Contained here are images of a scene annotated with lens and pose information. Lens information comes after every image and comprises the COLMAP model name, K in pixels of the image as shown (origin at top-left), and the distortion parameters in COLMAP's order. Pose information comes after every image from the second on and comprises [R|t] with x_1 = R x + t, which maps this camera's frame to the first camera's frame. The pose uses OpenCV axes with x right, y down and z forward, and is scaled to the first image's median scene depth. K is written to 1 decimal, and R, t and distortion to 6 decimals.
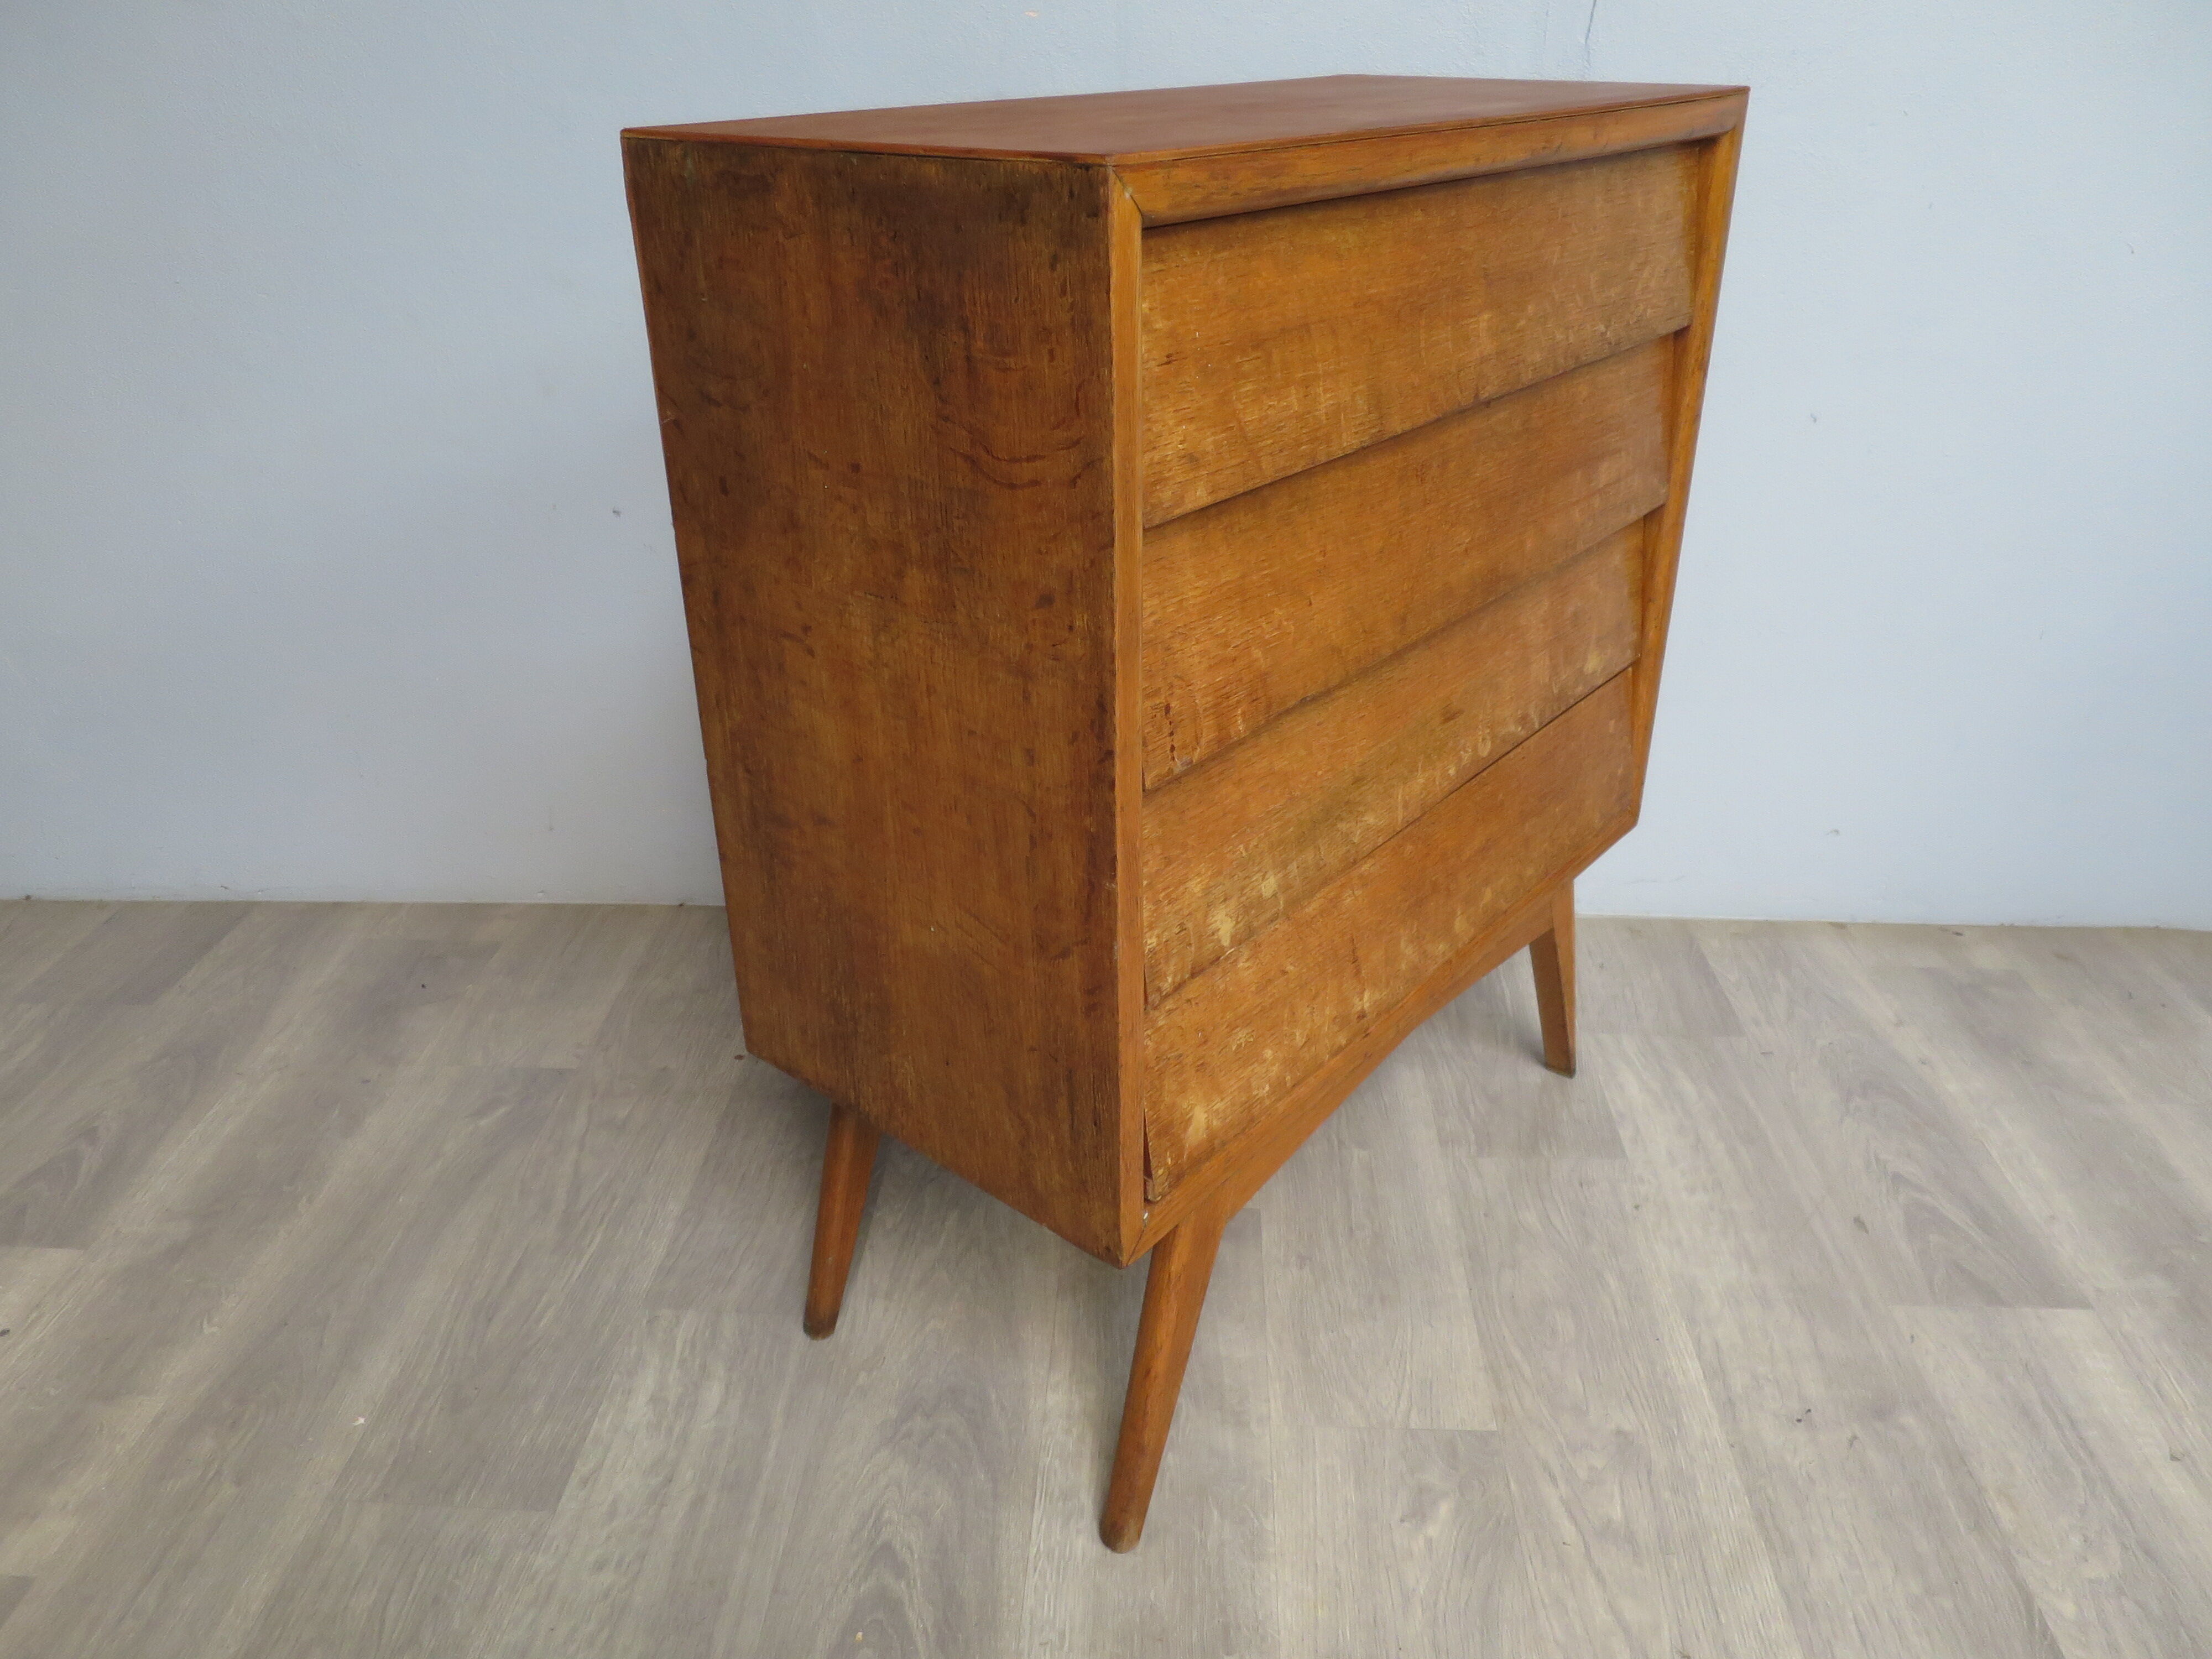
lens RADIAL K [[1609.0, 0, 1095.8], [0, 1609.0, 835.7], [0, 0, 1]] dist [-0.069676, 0.020808]
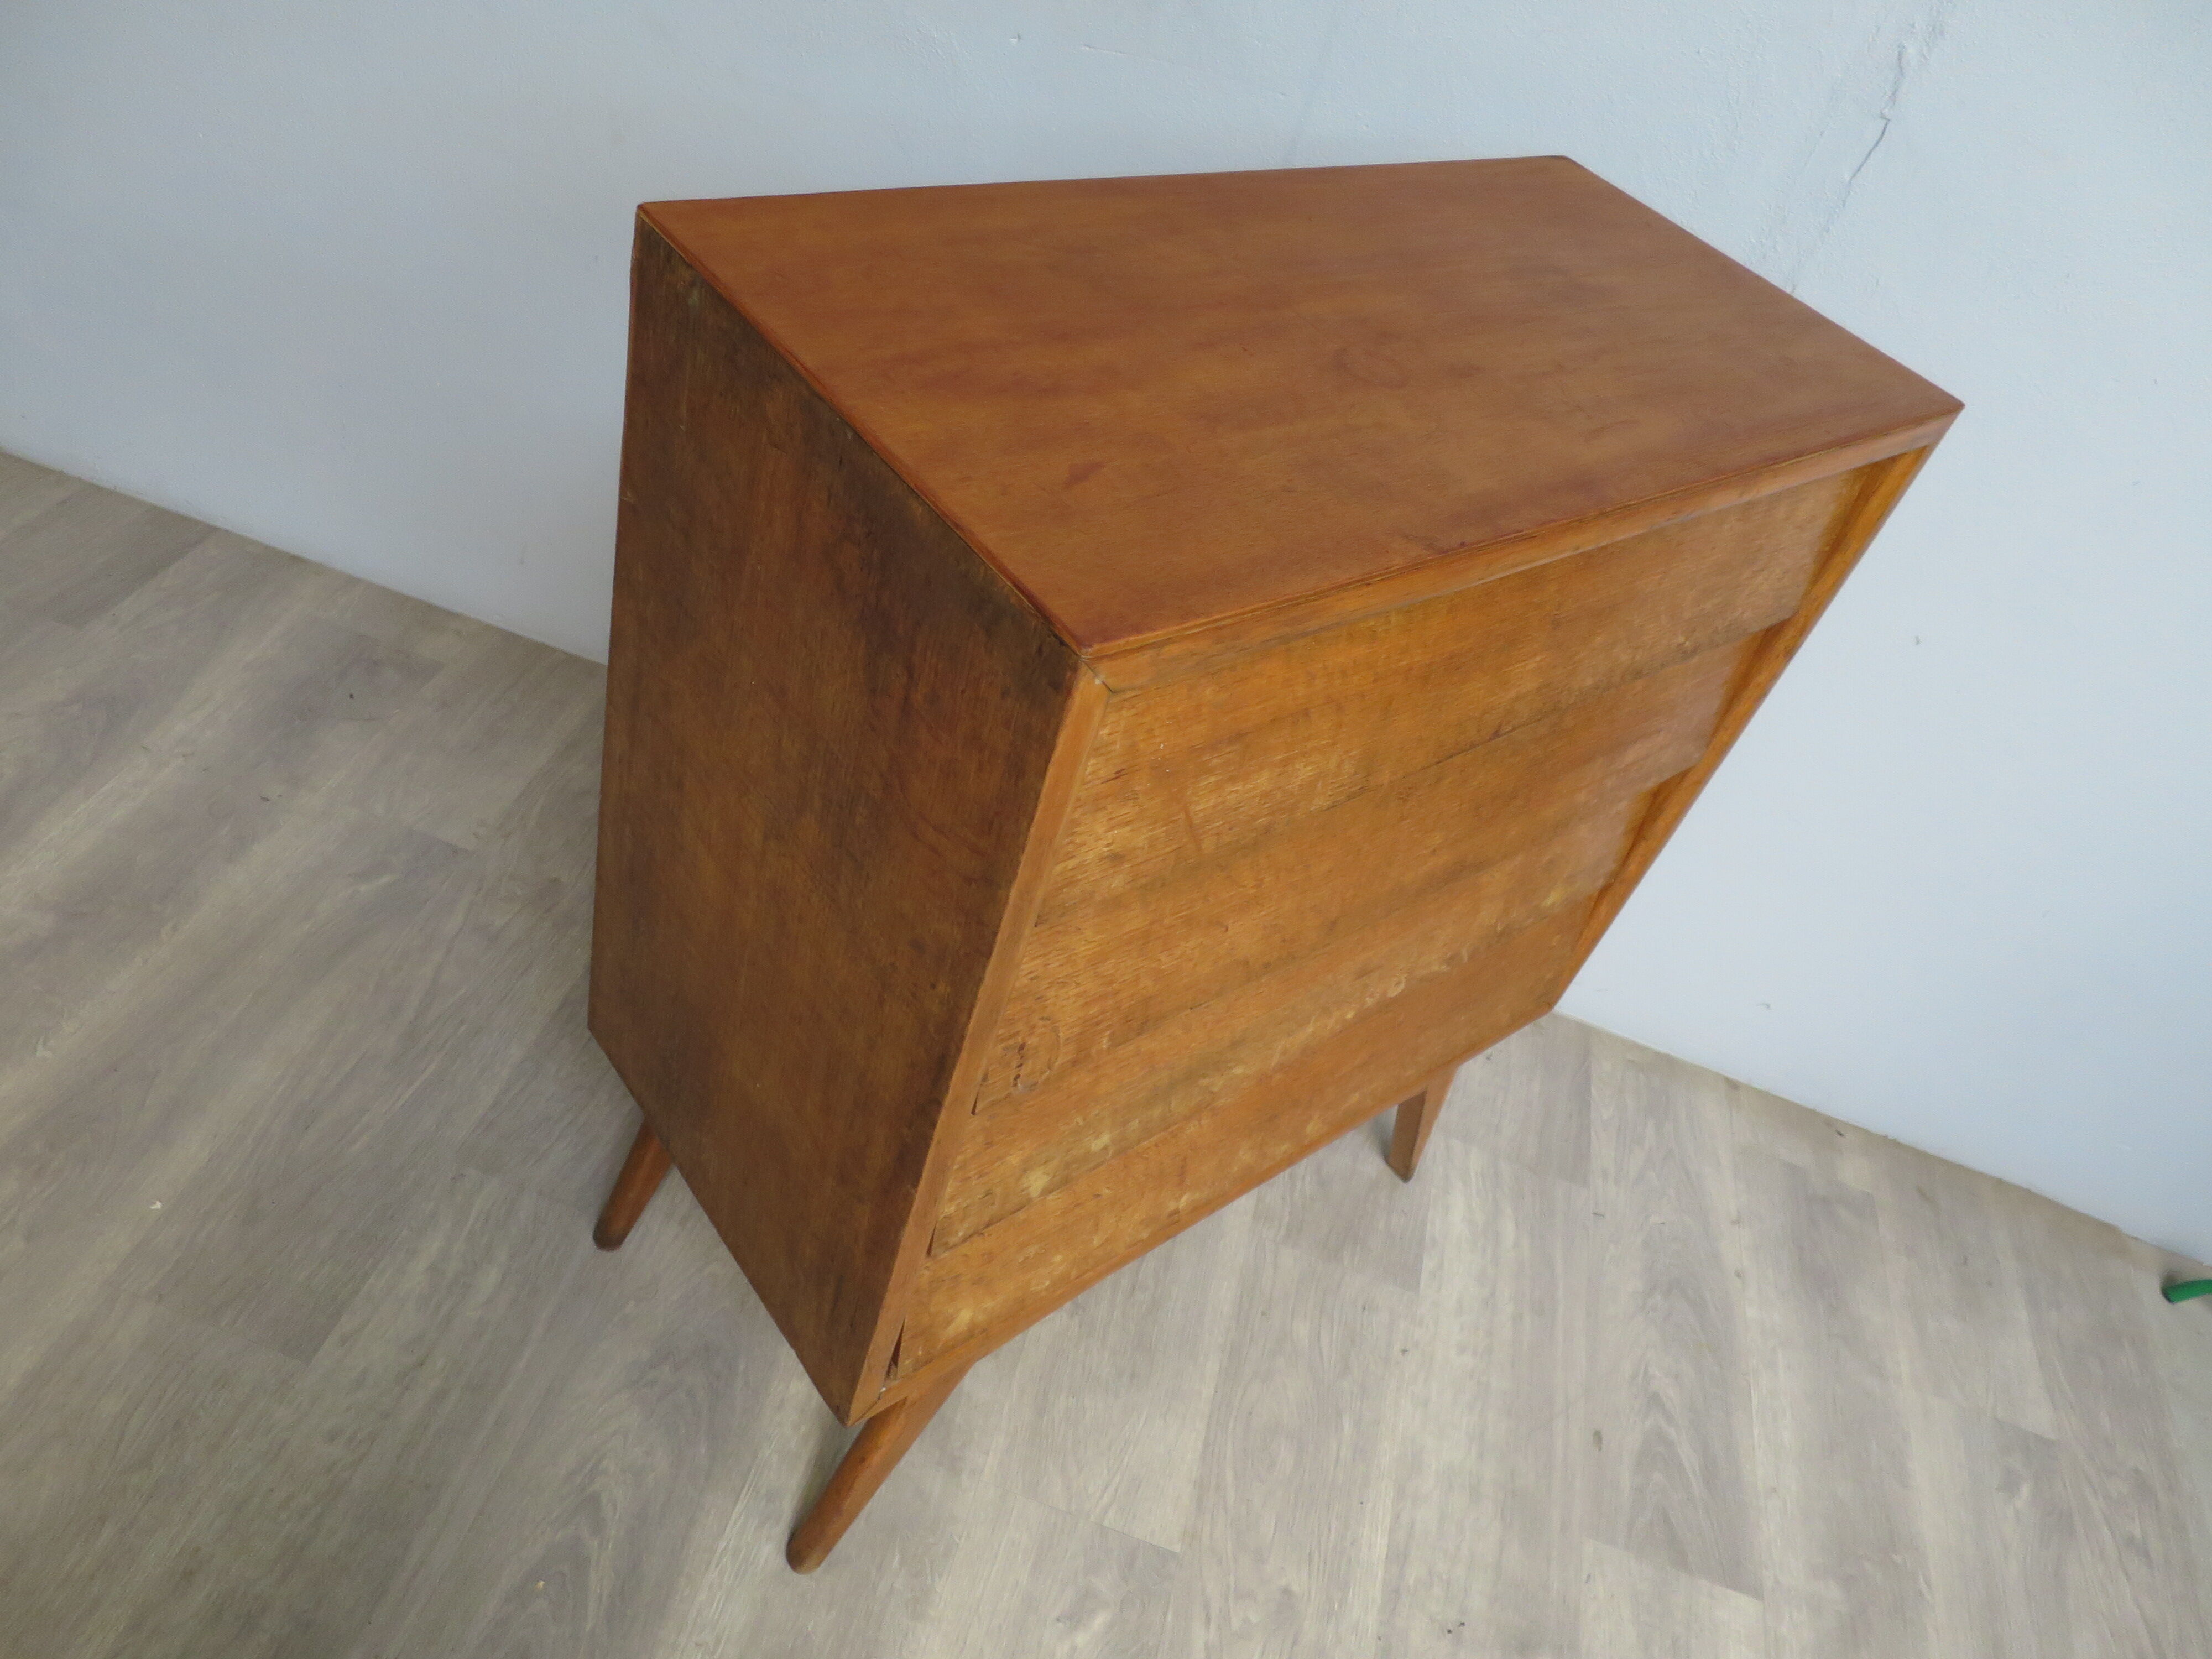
lens RADIAL K [[1609.0, 0, 1095.8], [0, 1609.0, 835.7], [0, 0, 1]] dist [-0.069676, 0.020808]
pose [[0.946626, 0.320625, 0.033167, 0.009830], [-0.319003, 0.917108, 0.239060, -0.303614], [0.046231, -0.236880, 0.970438, 0.075703]]
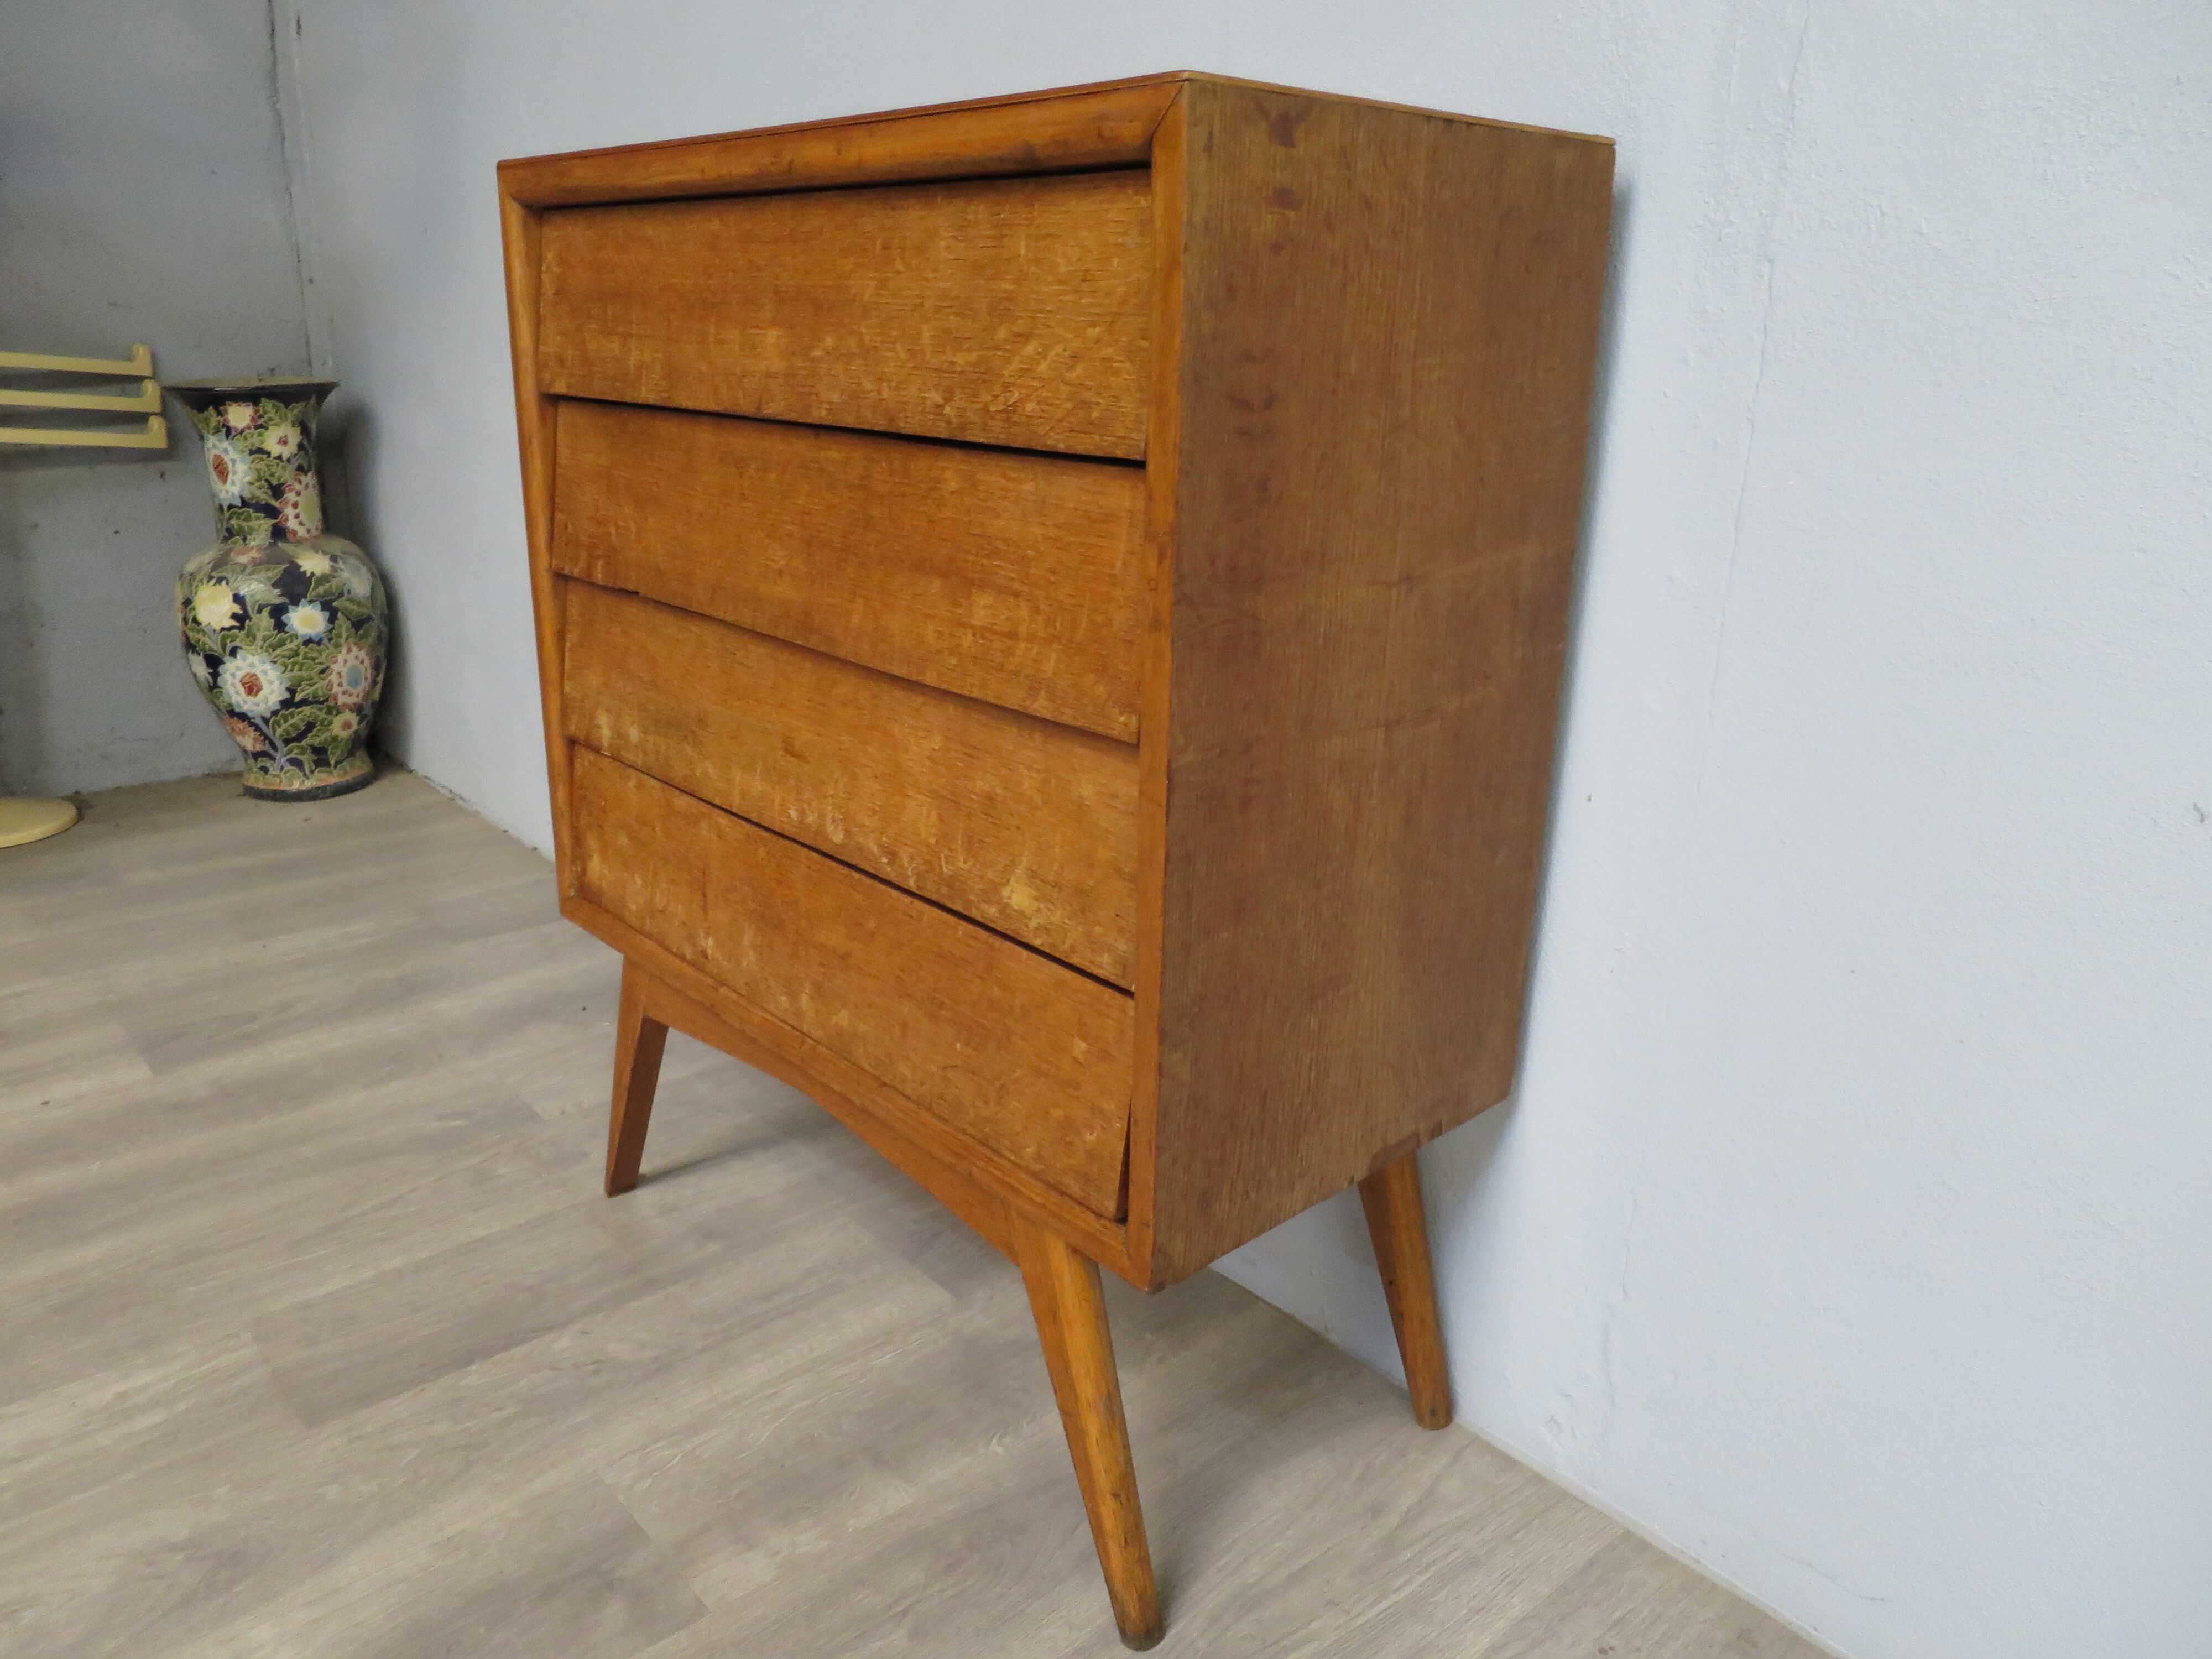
lens RADIAL K [[1594.3, 0, 1106.0], [0, 1594.3, 829.5], [0, 0, 1]] dist [-0.039019, -0.003408]
pose [[-0.127859, 0.318954, -0.939106, 1.034963], [-0.480782, 0.808251, 0.339969, -0.421563], [0.867468, 0.494974, 0.050005, 1.055318]]
